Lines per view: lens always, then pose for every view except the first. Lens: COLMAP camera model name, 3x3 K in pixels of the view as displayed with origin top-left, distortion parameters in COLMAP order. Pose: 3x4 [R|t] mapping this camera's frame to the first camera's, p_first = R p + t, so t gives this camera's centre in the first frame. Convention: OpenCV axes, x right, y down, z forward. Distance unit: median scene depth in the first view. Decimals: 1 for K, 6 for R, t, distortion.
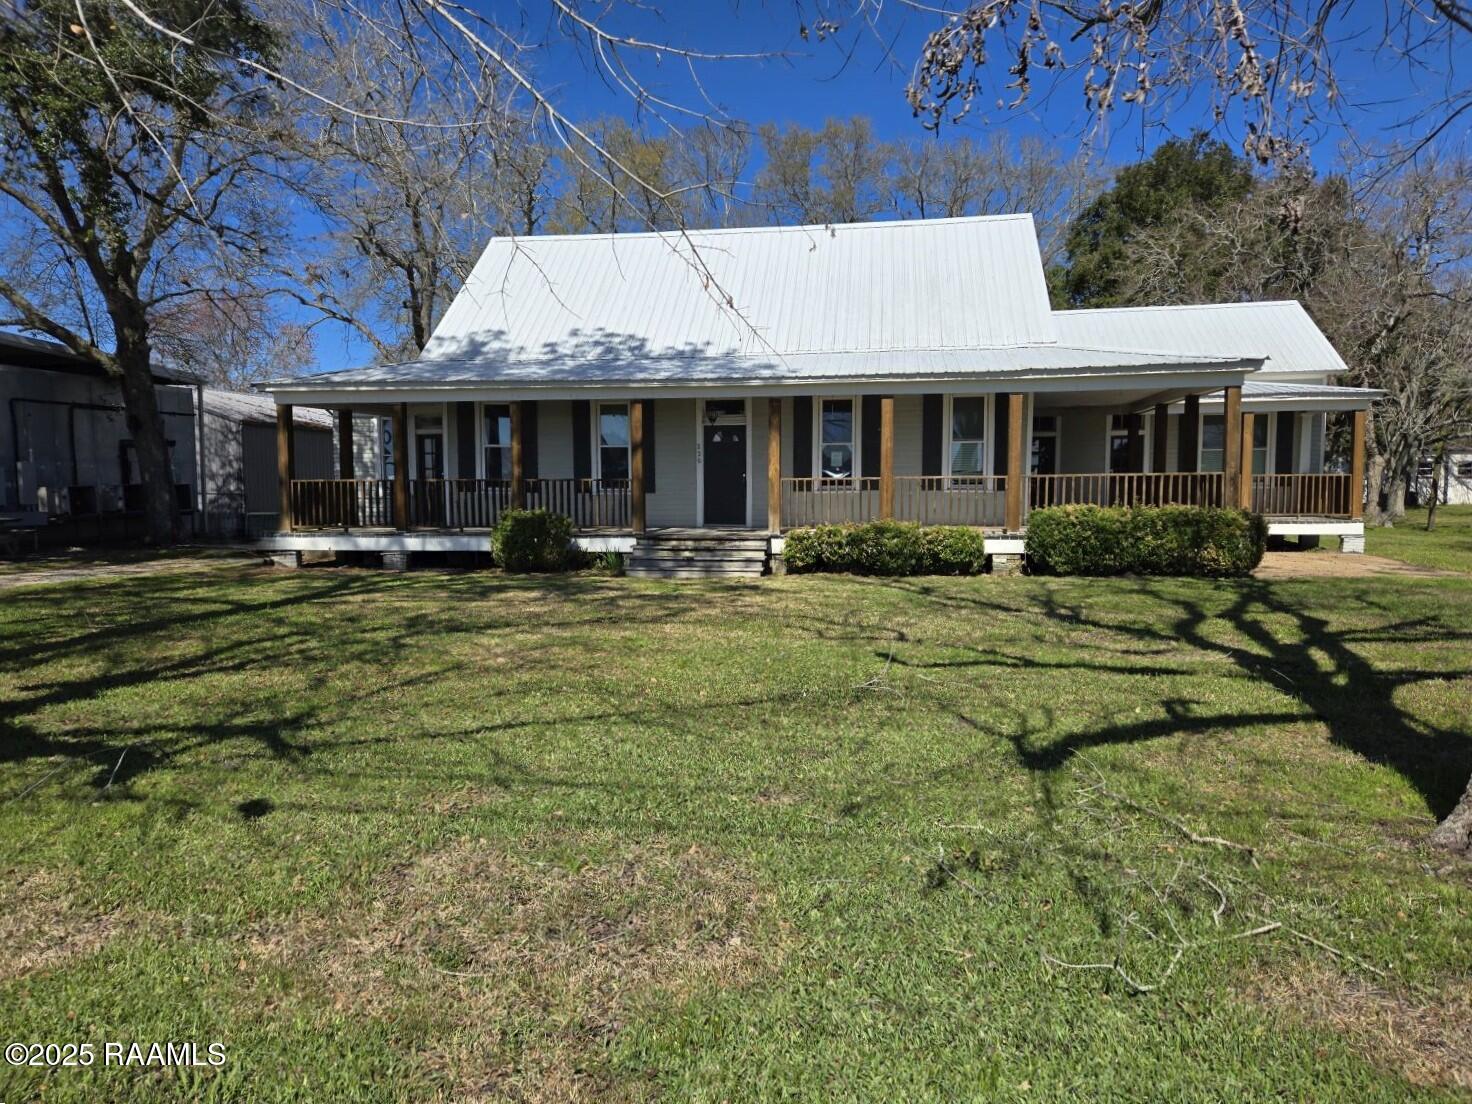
lens RADIAL K [[1023.0, 0, 736.0], [0, 1023.0, 552.0], [0, 0, 1]] dist [0.033948, 0.000398]
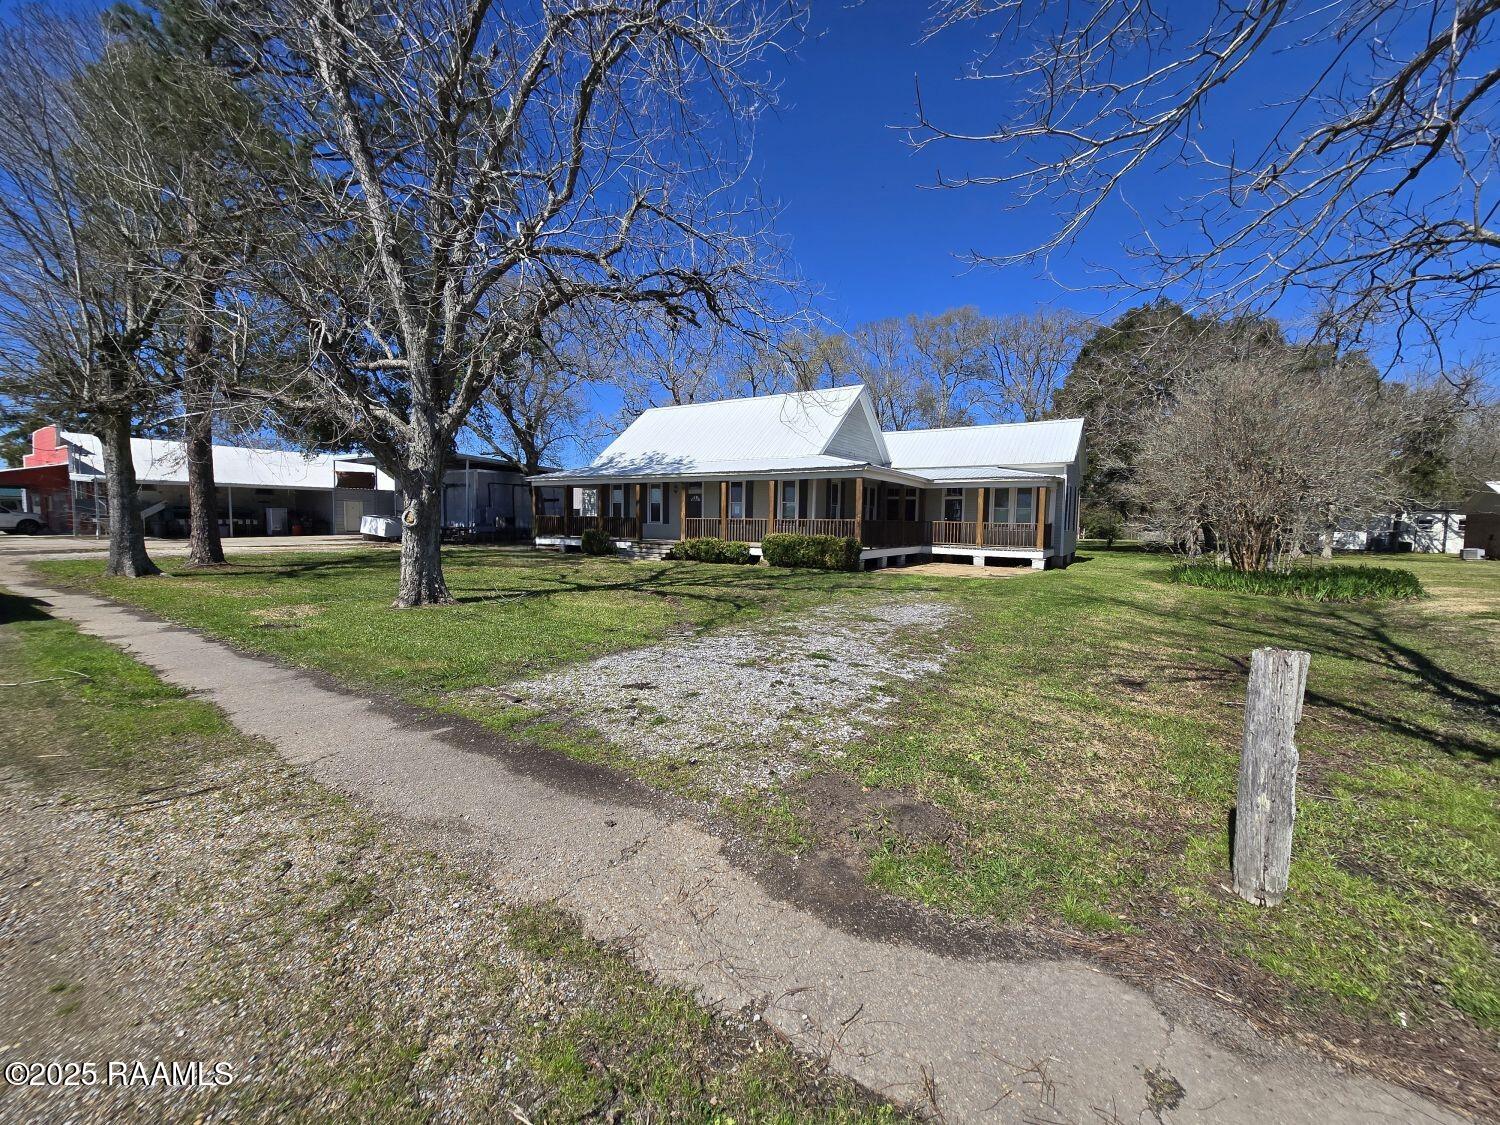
lens RADIAL K [[613.0, 0, 750.0], [0, 613.0, 562.5], [0, 0, 1]] dist [-0.001386, 0.000427]
pose [[0.908741, 0.049677, -0.414394, 0.585789], [-0.049915, 0.998701, 0.010264, 0.003175], [0.414365, 0.011357, 0.910040, -0.127410]]
